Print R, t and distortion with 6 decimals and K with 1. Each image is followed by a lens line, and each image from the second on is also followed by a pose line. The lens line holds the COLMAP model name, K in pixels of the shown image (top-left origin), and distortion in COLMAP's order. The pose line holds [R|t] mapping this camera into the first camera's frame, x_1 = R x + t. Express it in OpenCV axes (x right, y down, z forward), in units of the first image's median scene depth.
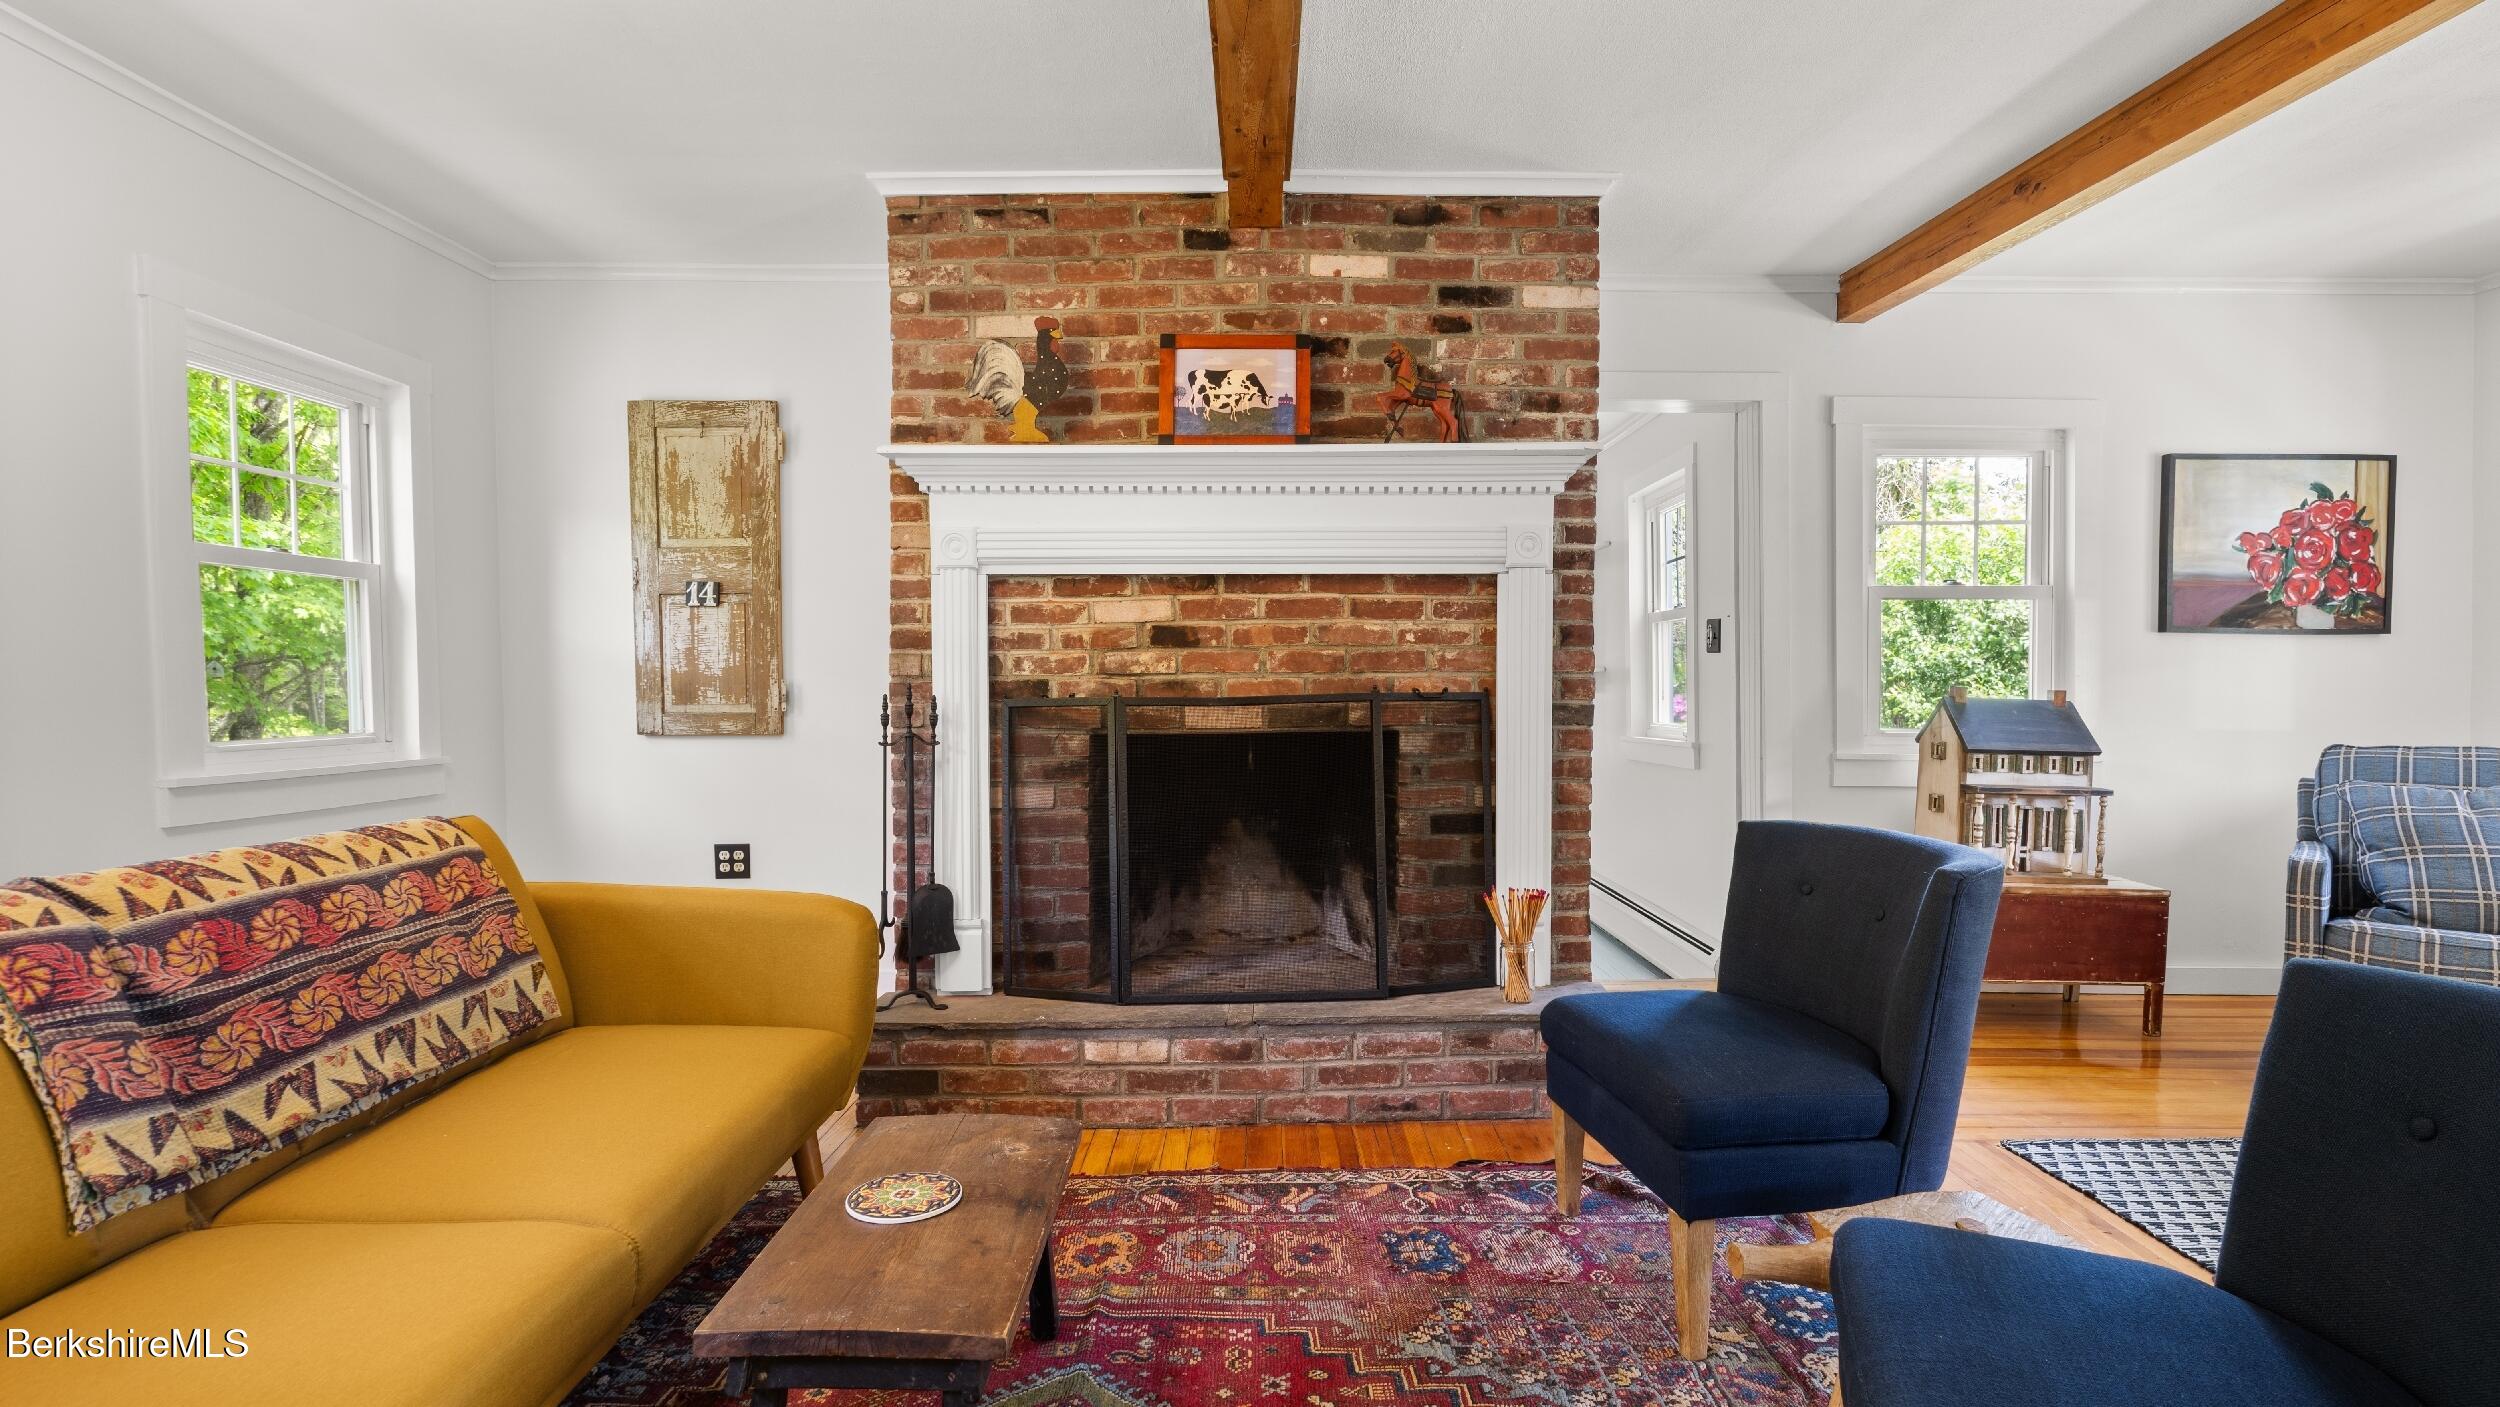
lens RADIAL K [[1183.8, 0, 1247.9], [0, 1183.8, 703.3], [0, 0, 1]] dist [-0.001714, -0.001427]
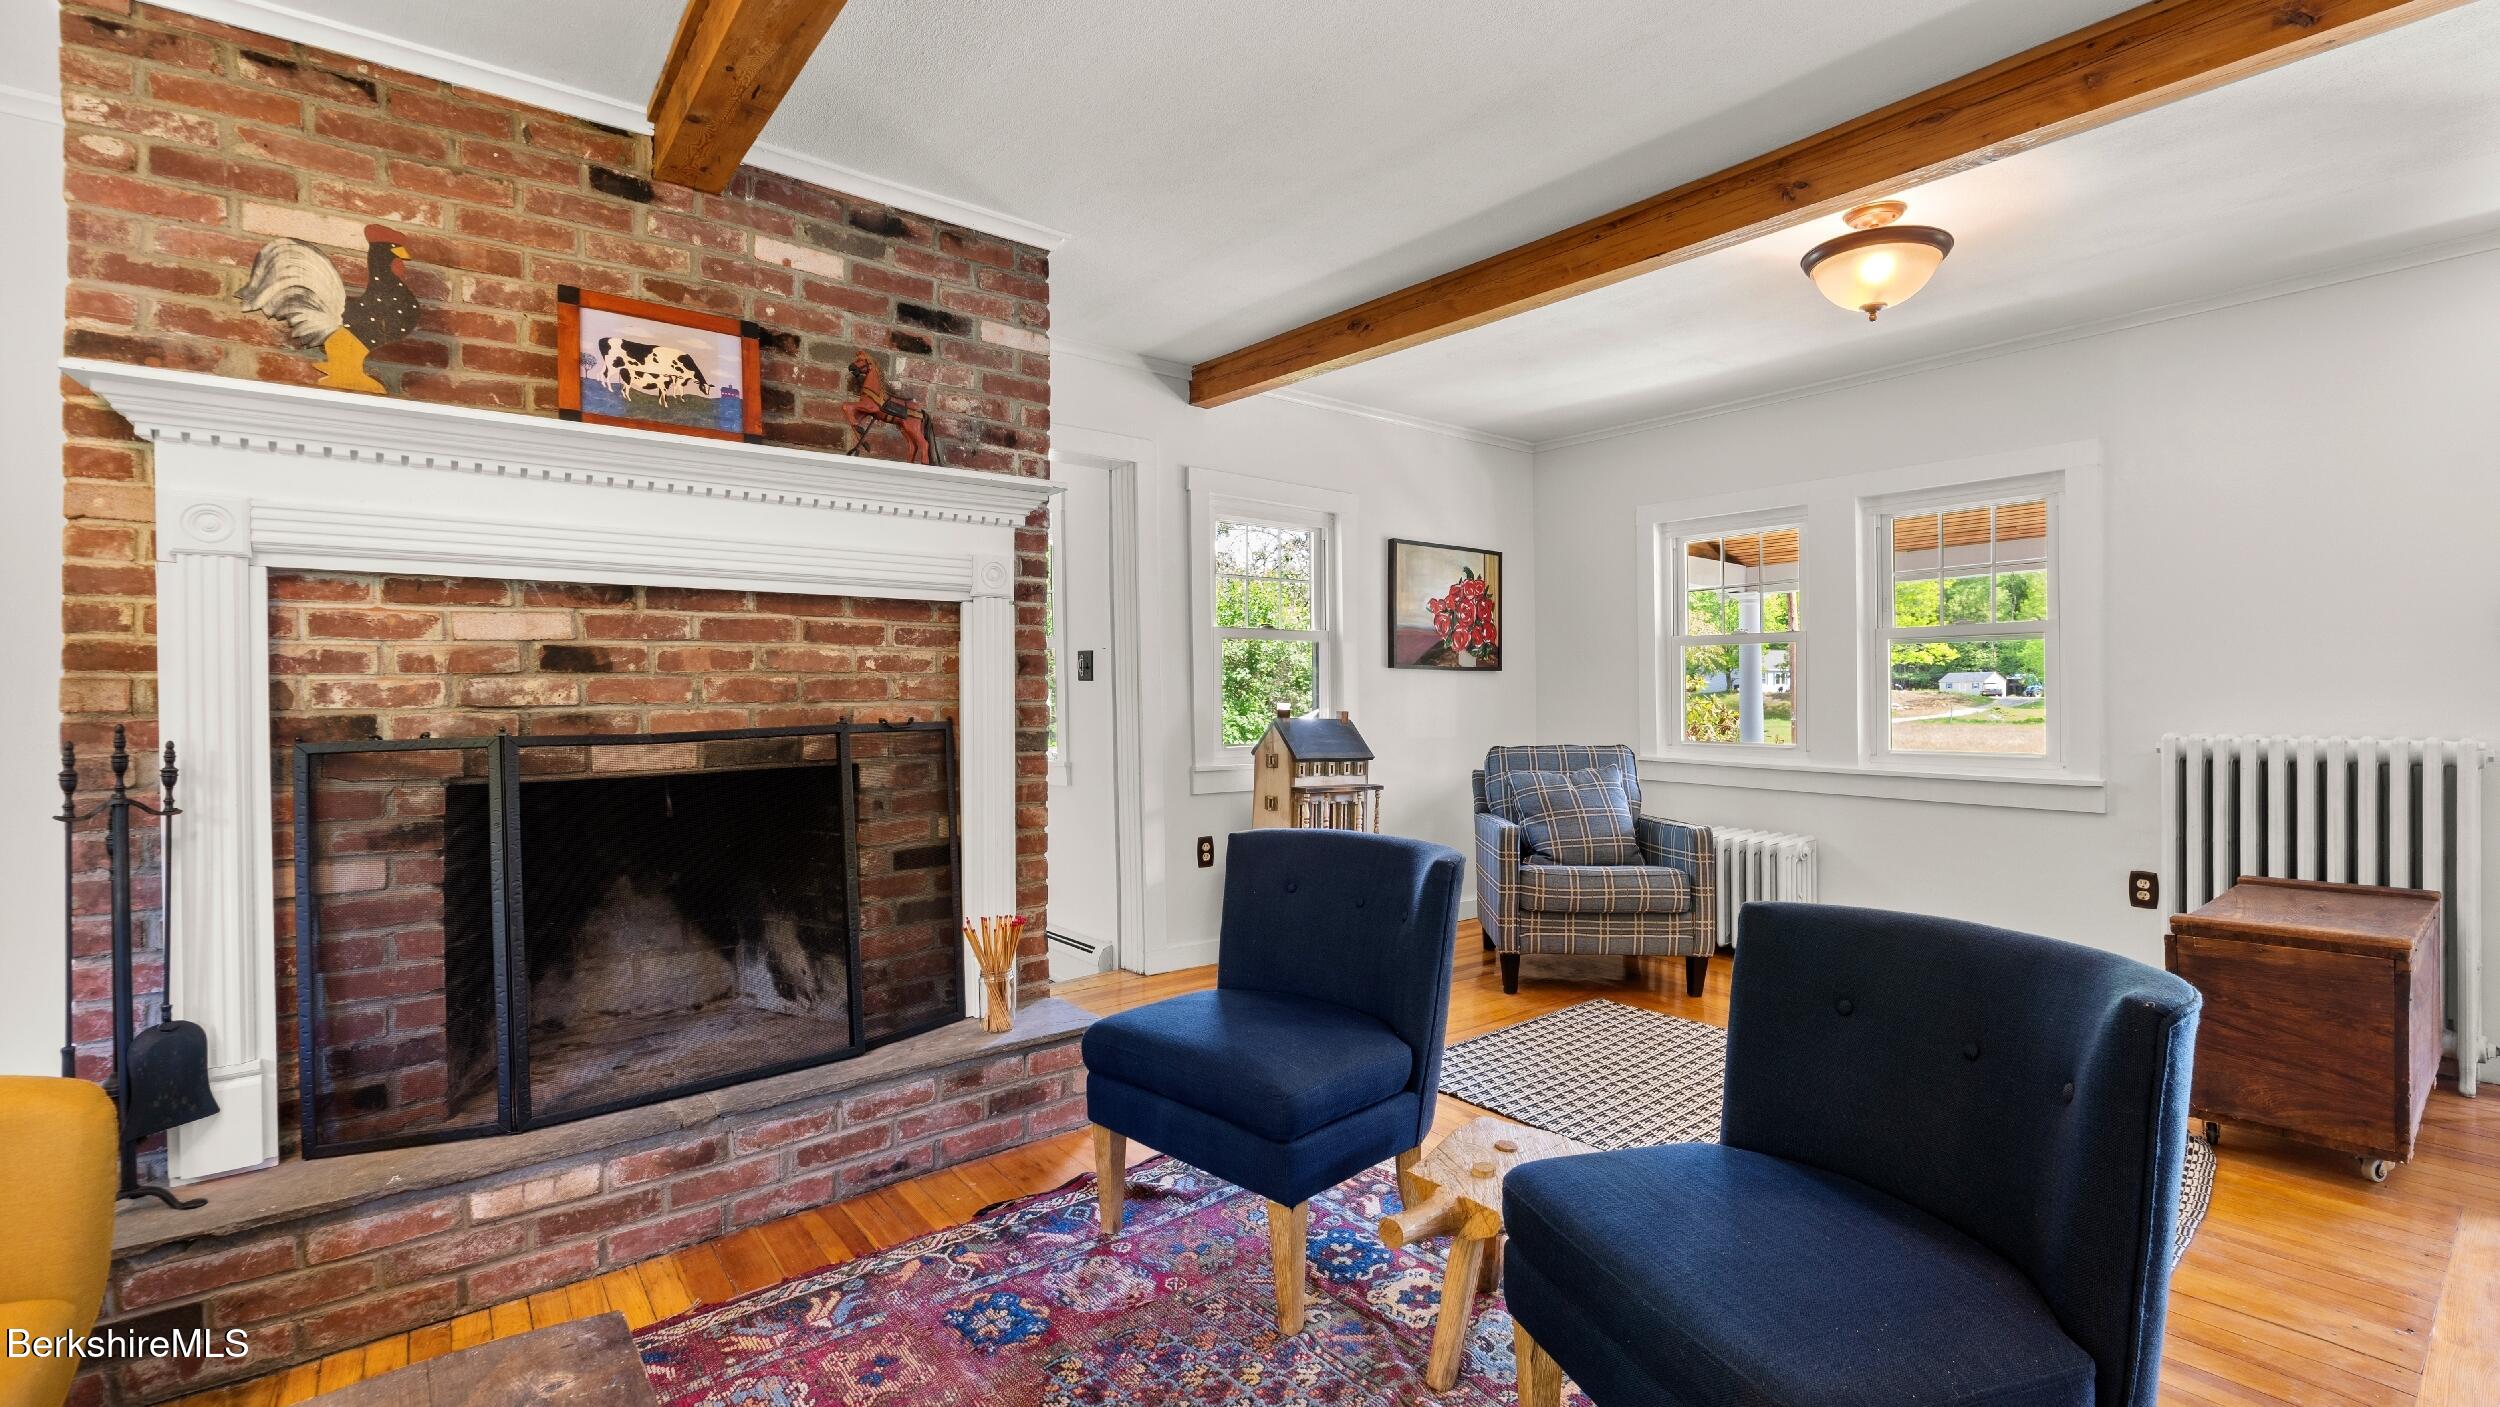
lens RADIAL K [[1084.9, 0, 1250.3], [0, 1084.9, 697.1], [0, 0, 1]] dist [-0.003227, -0.000839]
pose [[0.784959, -0.004246, 0.619533, -0.160814], [0.019092, 0.999667, -0.017338, -0.008875], [-0.619253, 0.025437, 0.784779, 0.134803]]
